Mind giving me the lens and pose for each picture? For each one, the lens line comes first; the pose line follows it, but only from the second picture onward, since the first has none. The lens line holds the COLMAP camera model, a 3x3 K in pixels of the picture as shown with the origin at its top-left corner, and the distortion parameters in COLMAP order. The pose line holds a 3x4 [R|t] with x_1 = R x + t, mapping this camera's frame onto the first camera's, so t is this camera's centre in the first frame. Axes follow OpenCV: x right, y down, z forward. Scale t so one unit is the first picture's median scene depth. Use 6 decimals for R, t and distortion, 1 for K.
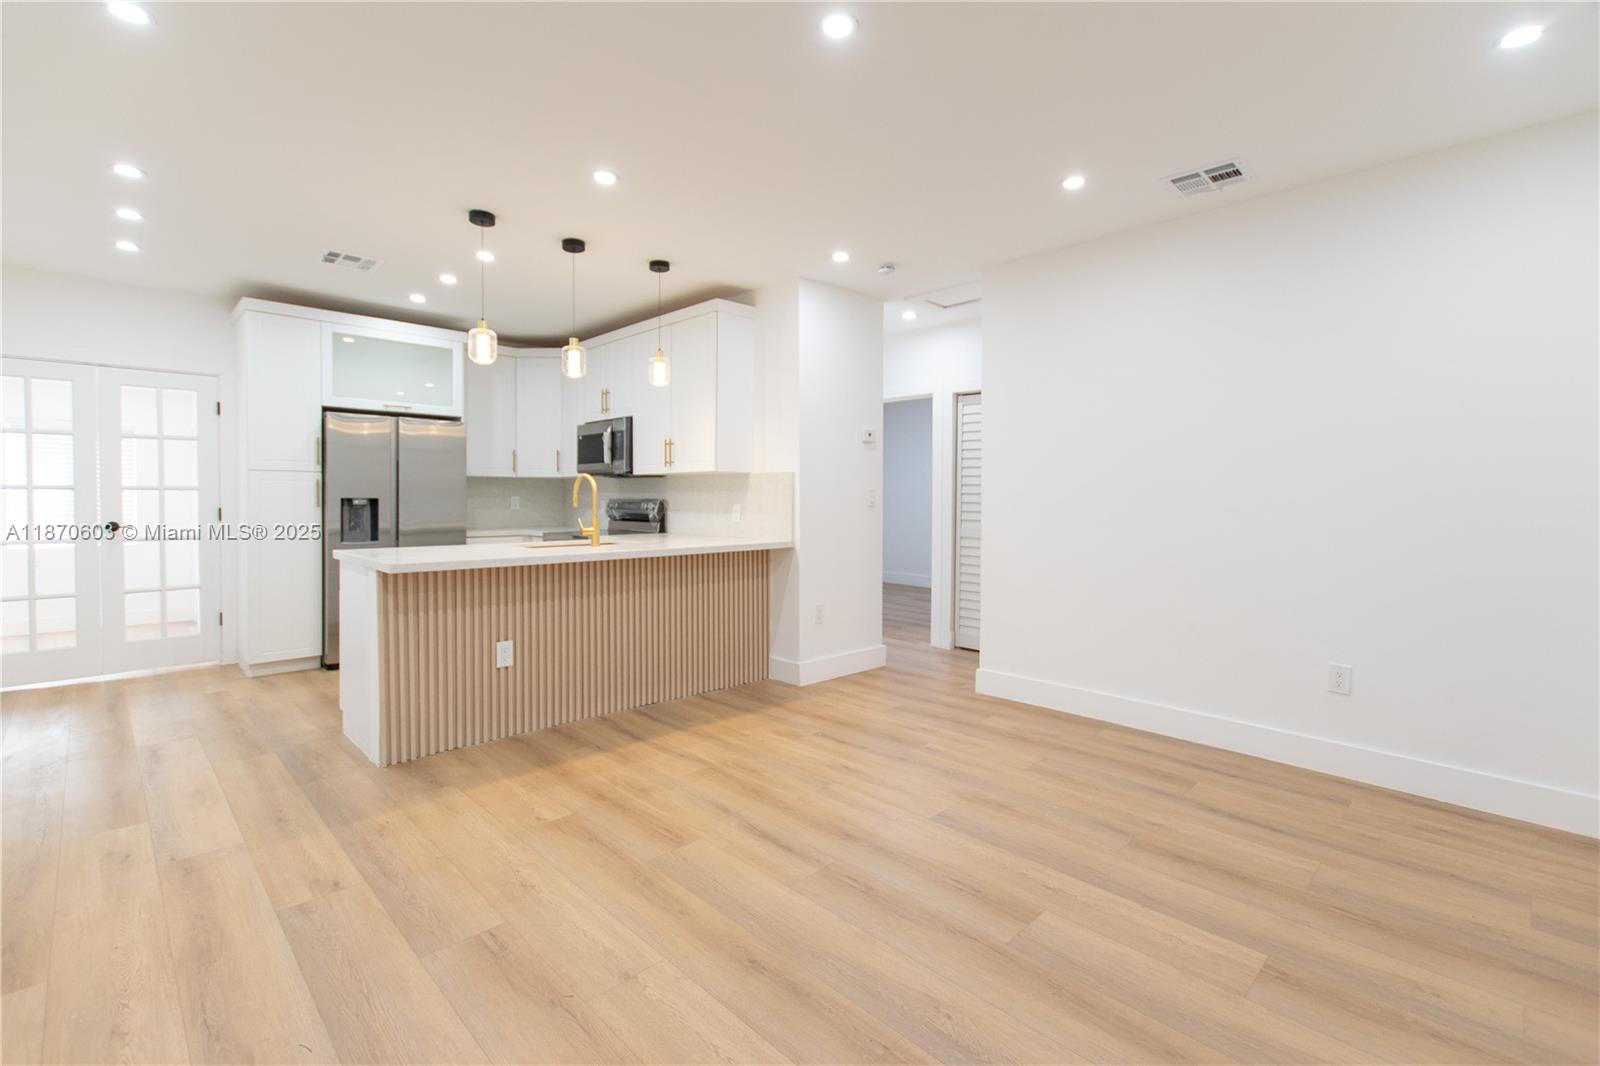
lens RADIAL K [[701.4, 0, 788.2], [0, 701.4, 508.6], [0, 0, 1]] dist [0.000870, 0.000037]
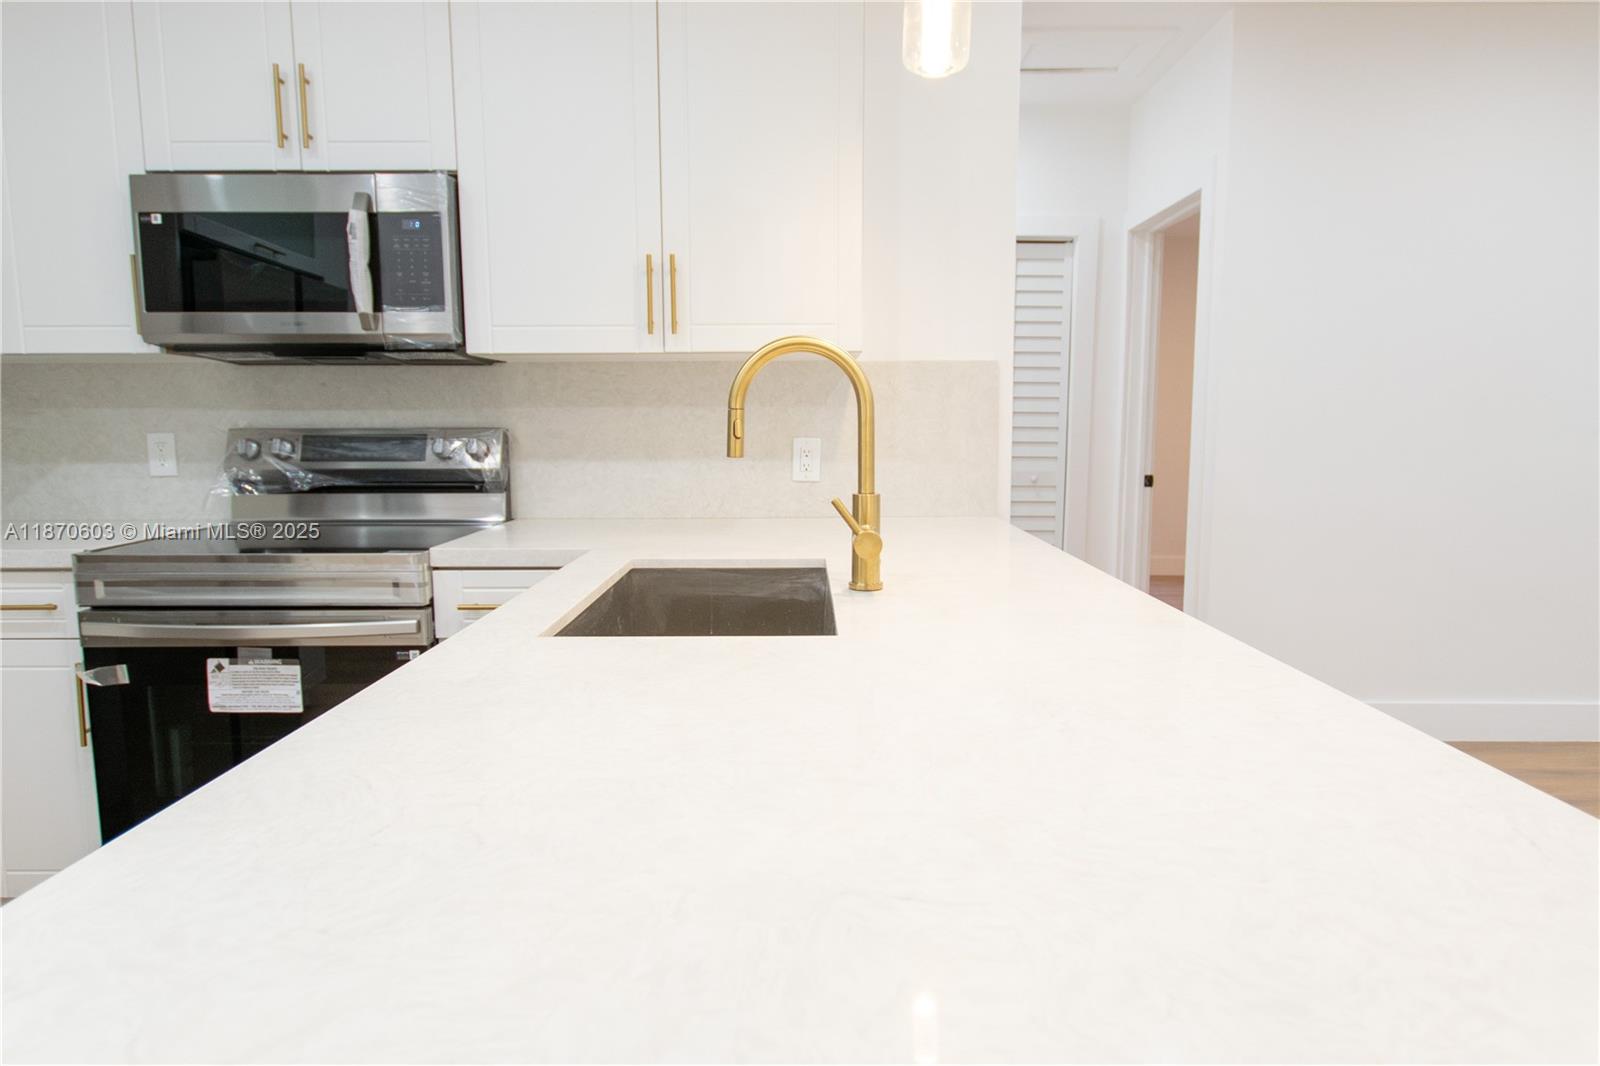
lens RADIAL K [[934.4, 0, 800.0], [0, 934.4, 533.0], [0, 0, 1]] dist [0.002183, 0.001016]
pose [[0.695680, -0.091997, 0.712436, -0.453155], [0.016946, 0.993591, 0.111755, -0.011011], [-0.718152, -0.065673, 0.692781, 0.596028]]
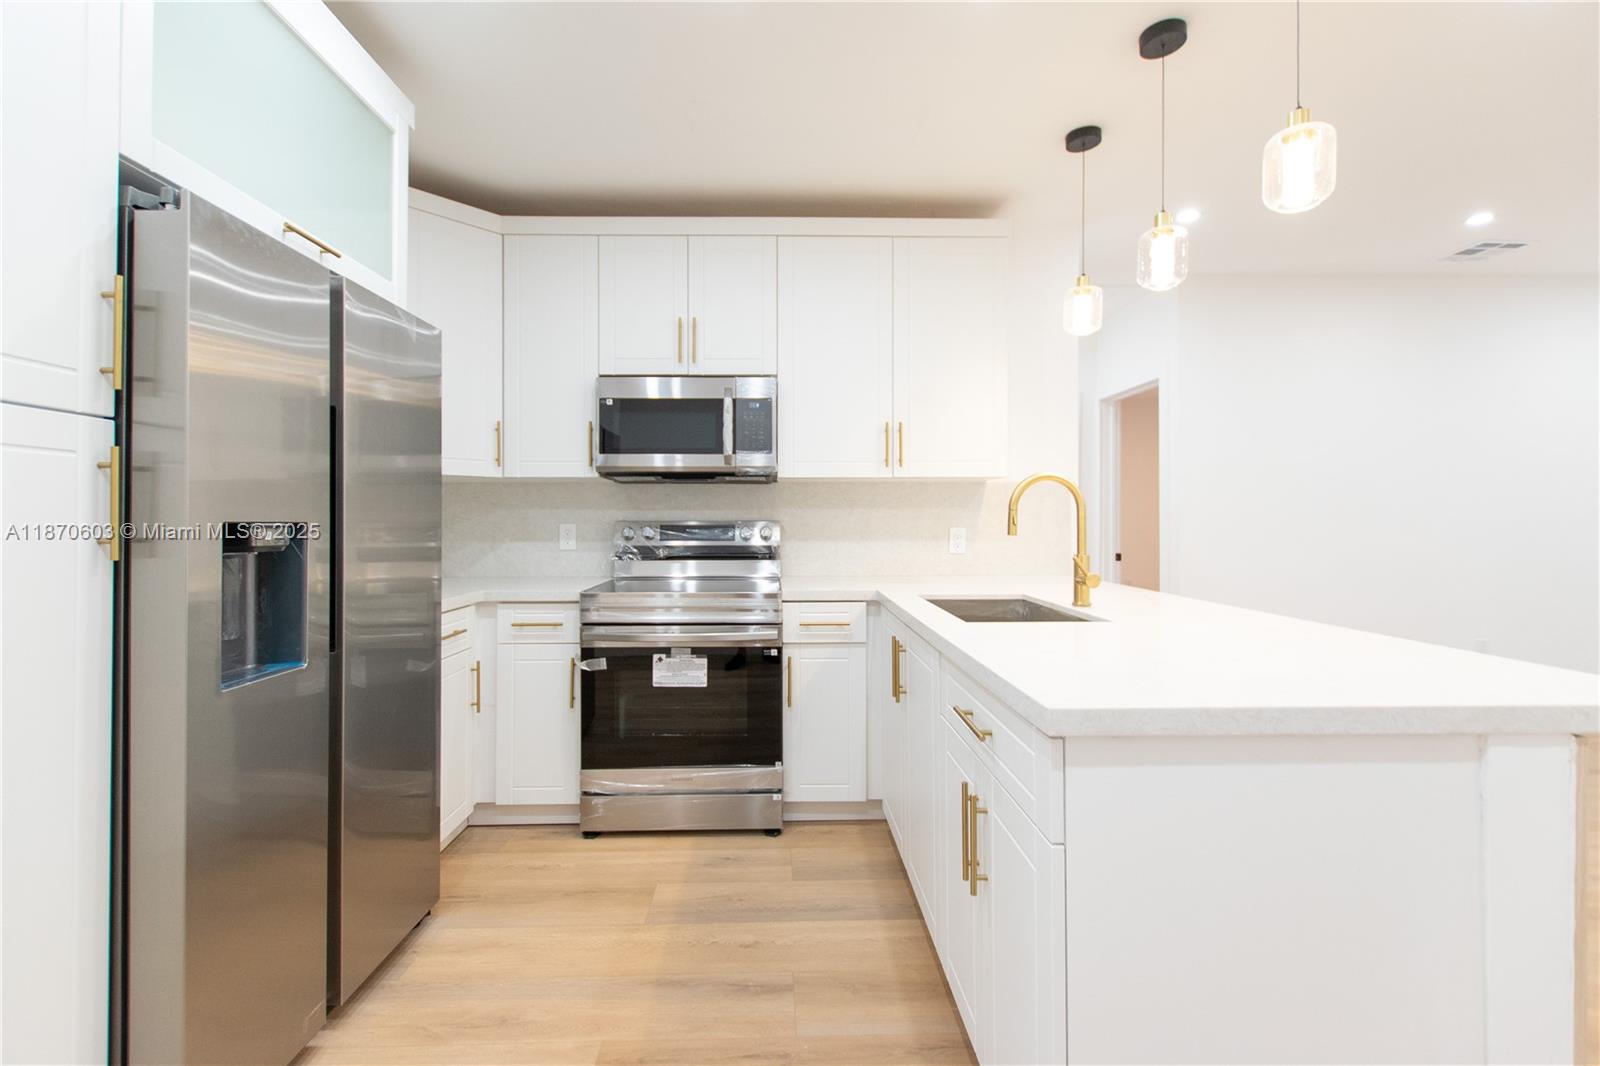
lens RADIAL K [[696.4, 0, 778.6], [0, 696.4, 518.4], [0, 0, 1]] dist [-0.000003, -0.000100]
pose [[0.688206, -0.004067, 0.725504, -0.658896], [0.015667, 0.999834, -0.009257, -0.010316], [-0.725346, 0.017737, 0.688156, 0.634343]]
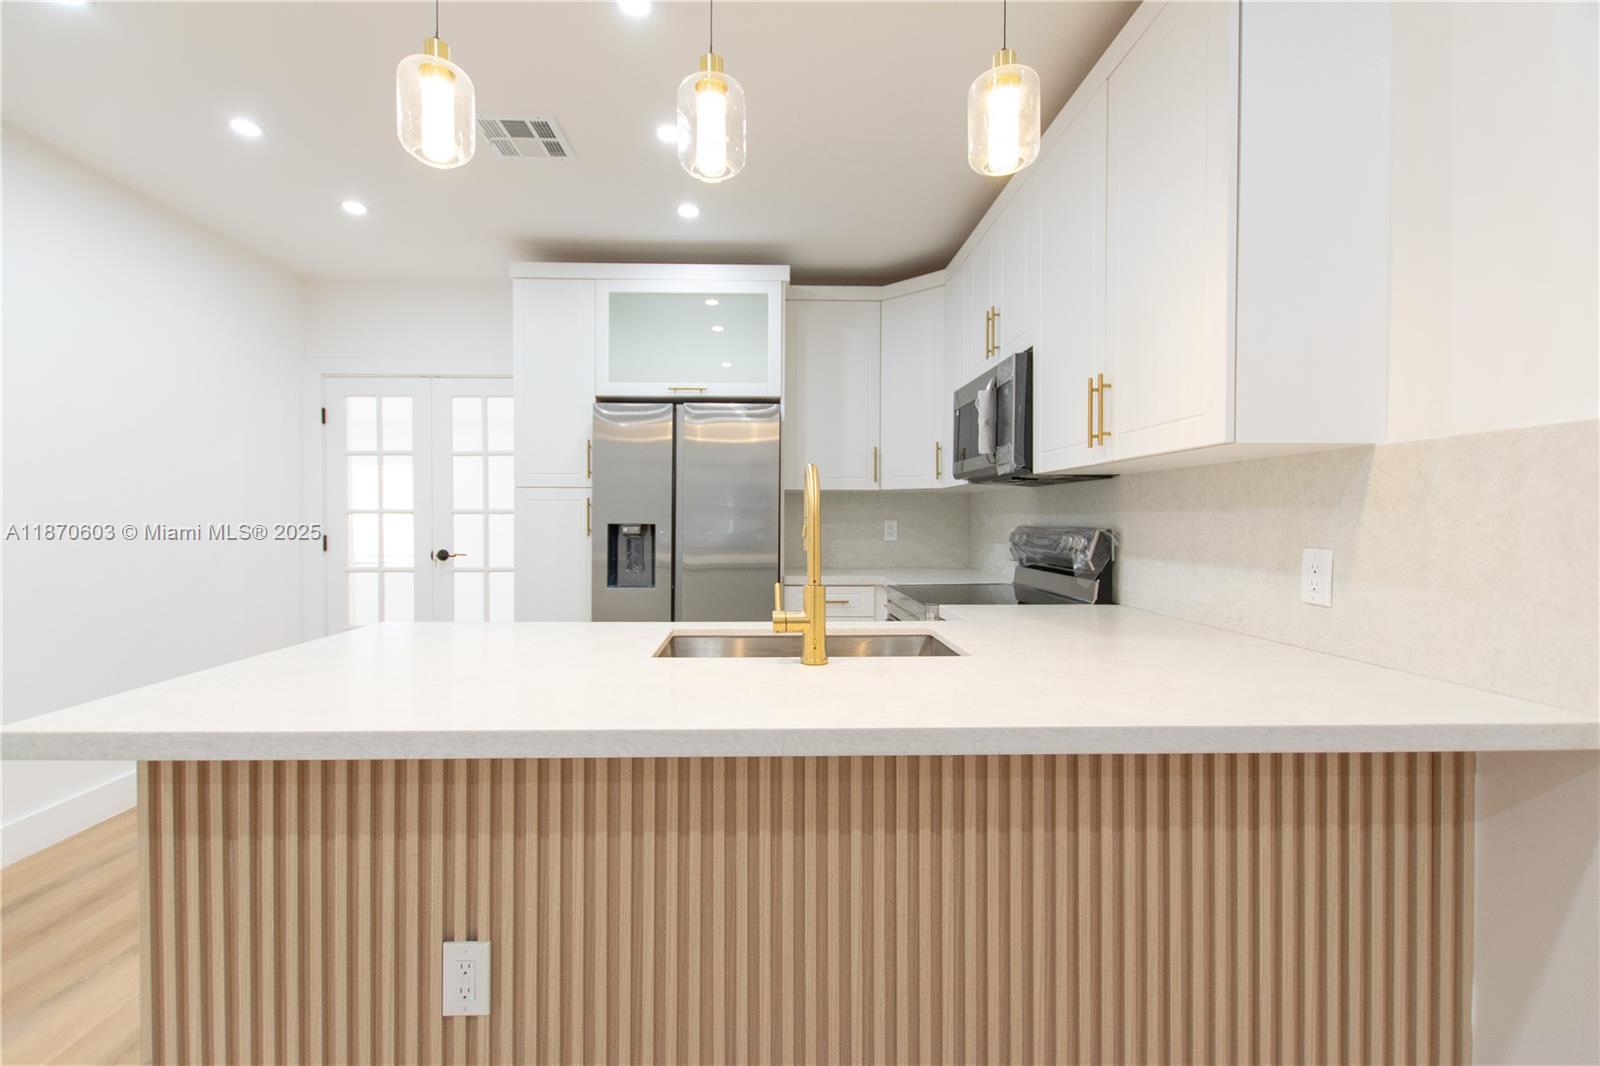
lens RADIAL K [[696.4, 0, 778.6], [0, 696.4, 518.4], [0, 0, 1]] dist [-0.000003, -0.000100]
pose [[0.737134, -0.001853, -0.675744, -0.038113], [-0.009278, 0.999874, -0.012863, -0.012653], [0.675683, 0.015752, 0.737024, 0.577645]]
